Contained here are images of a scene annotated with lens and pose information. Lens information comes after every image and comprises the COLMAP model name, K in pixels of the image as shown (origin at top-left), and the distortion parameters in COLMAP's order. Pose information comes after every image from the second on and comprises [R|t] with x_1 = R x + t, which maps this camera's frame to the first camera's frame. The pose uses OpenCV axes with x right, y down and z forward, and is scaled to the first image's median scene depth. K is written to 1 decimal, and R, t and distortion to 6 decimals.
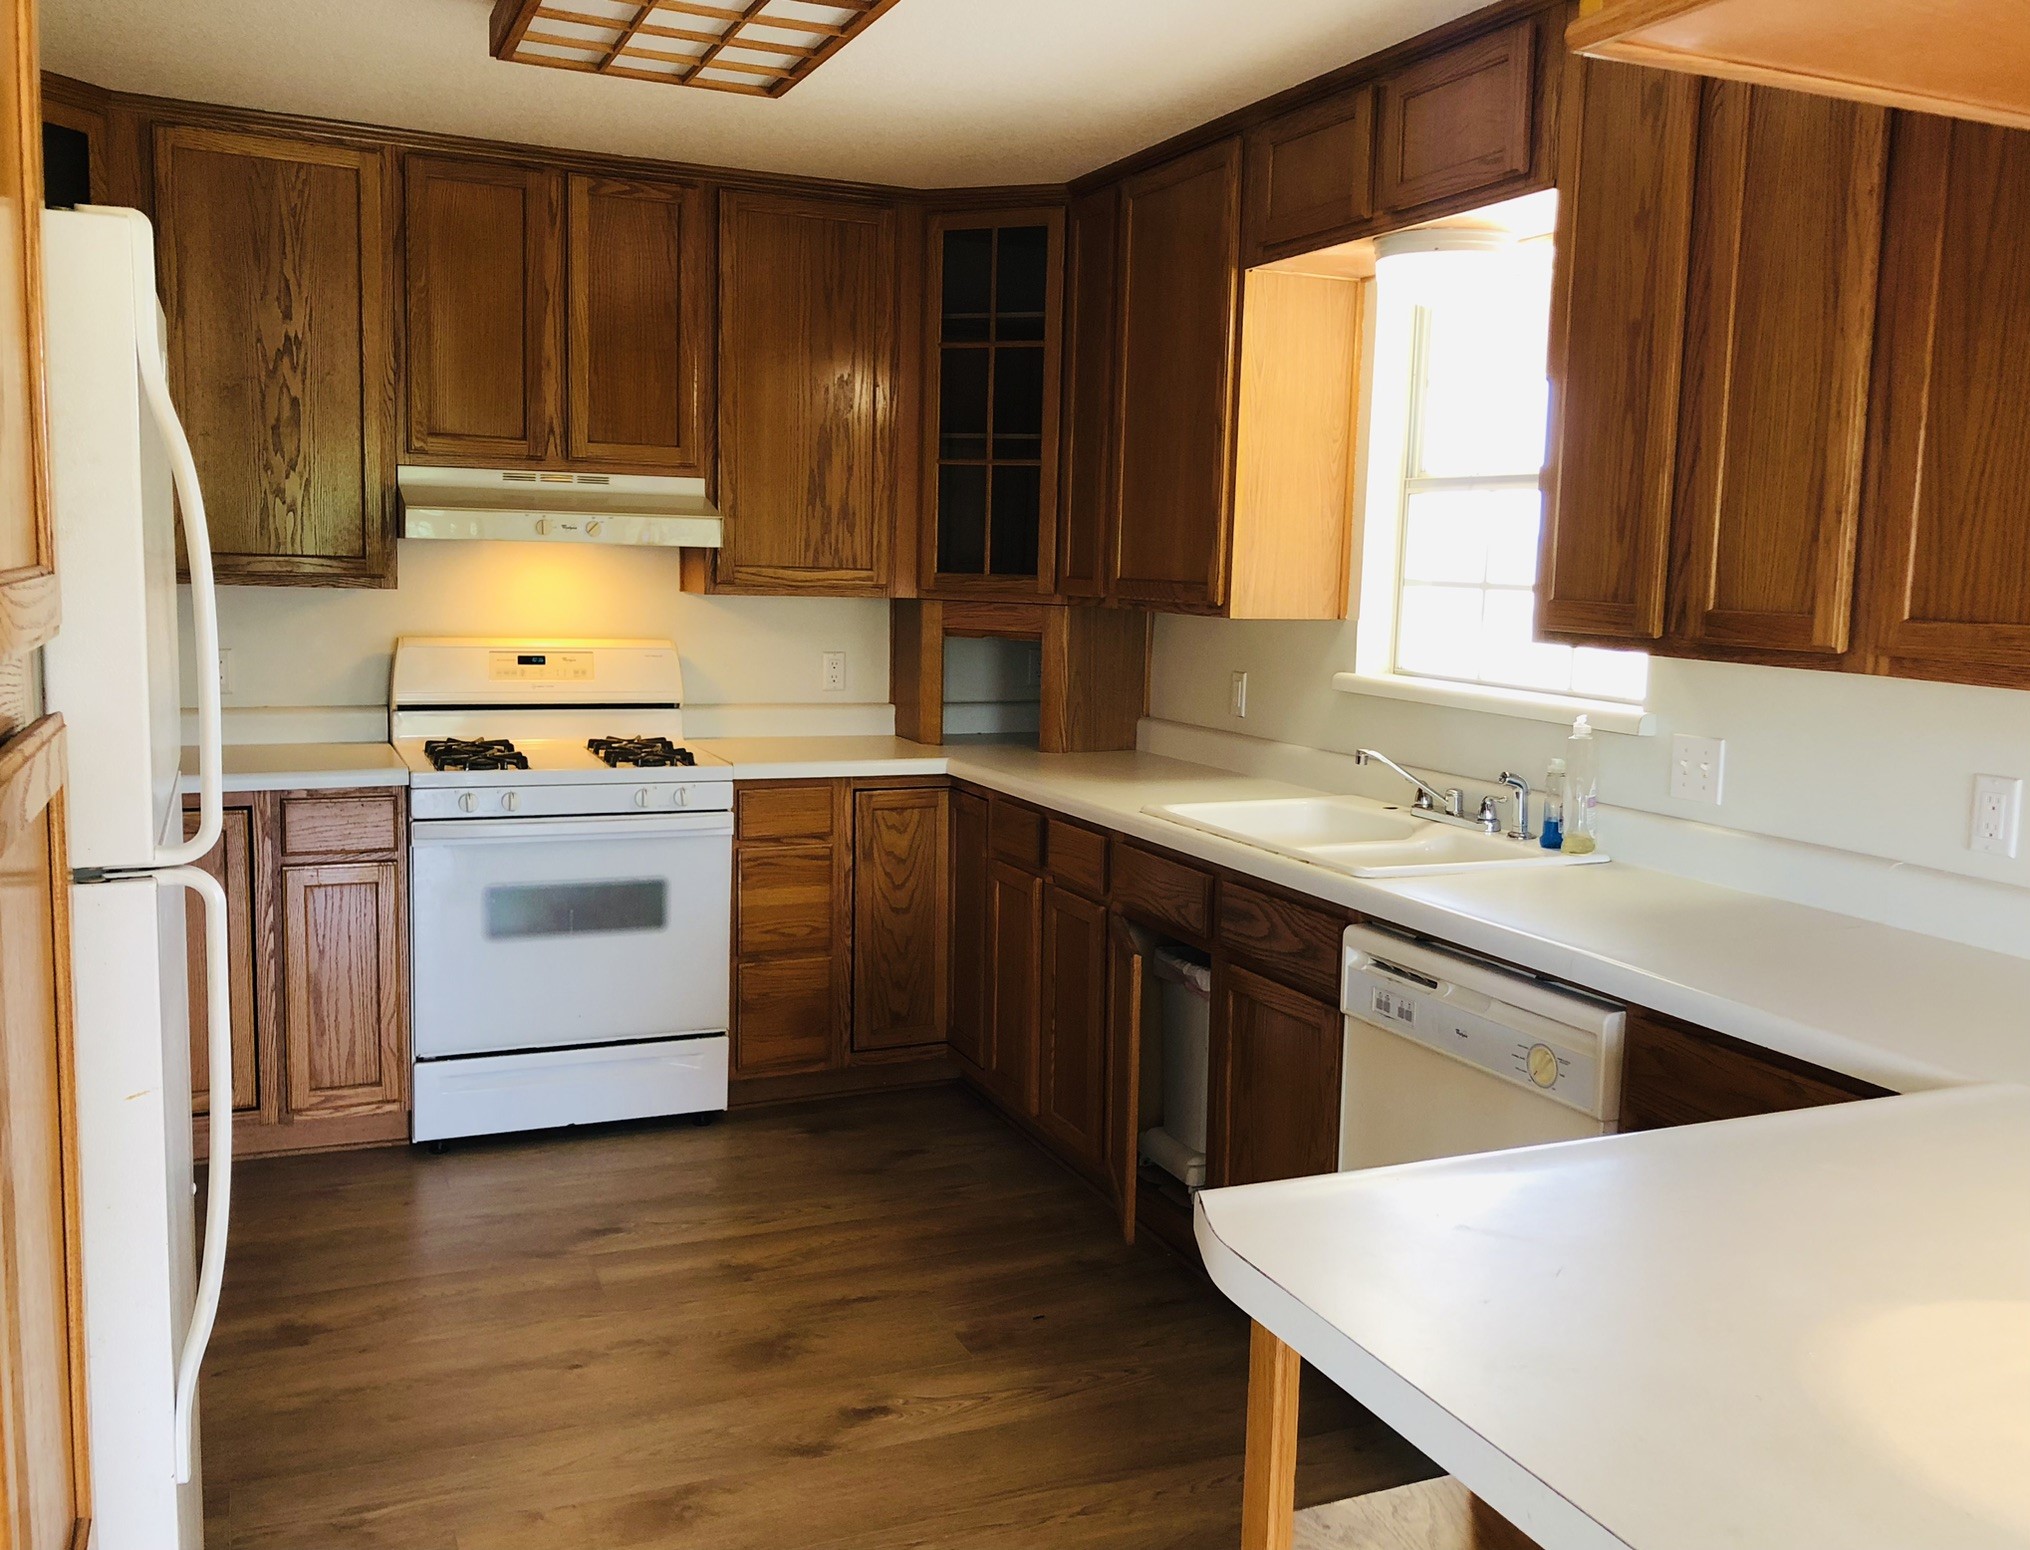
lens RADIAL K [[1713.5, 0, 1010.4], [0, 1713.5, 773.5], [0, 0, 1]] dist [-0.036545, -0.002504]
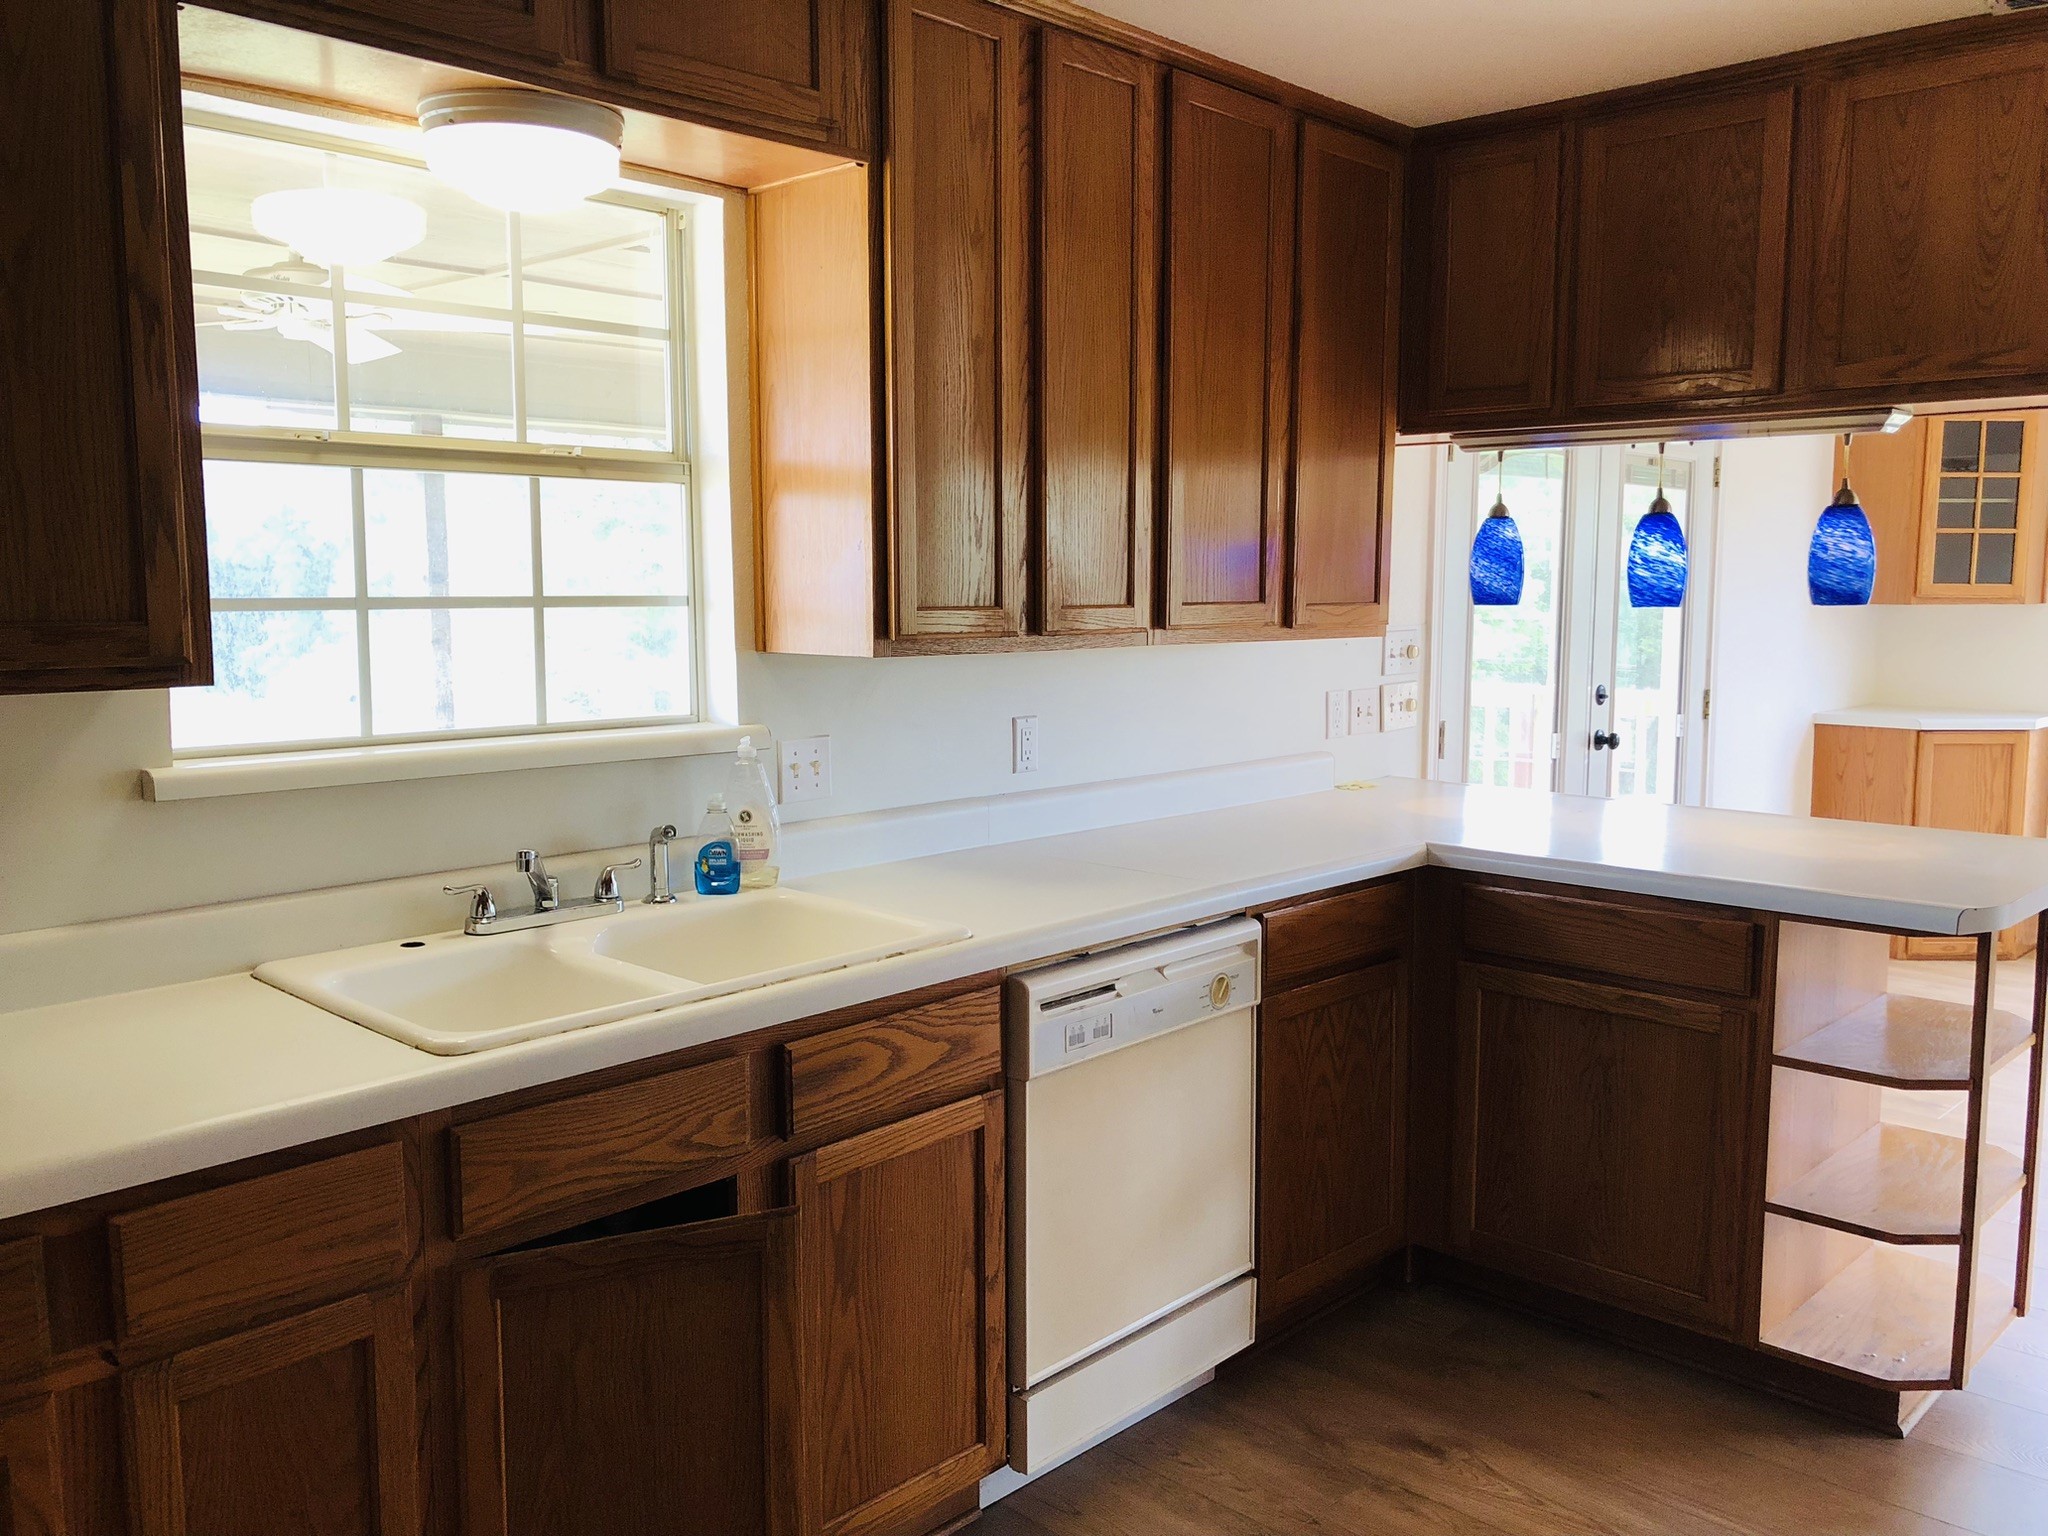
lens RADIAL K [[1652.6, 0, 1022.8], [0, 1652.6, 765.7], [0, 0, 1]] dist [-0.008330, 0.008932]
pose [[-0.394825, -0.125385, 0.910160, -1.000720], [0.108424, 0.977363, 0.181676, -0.311147], [-0.912336, 0.170413, -0.372293, 2.308058]]
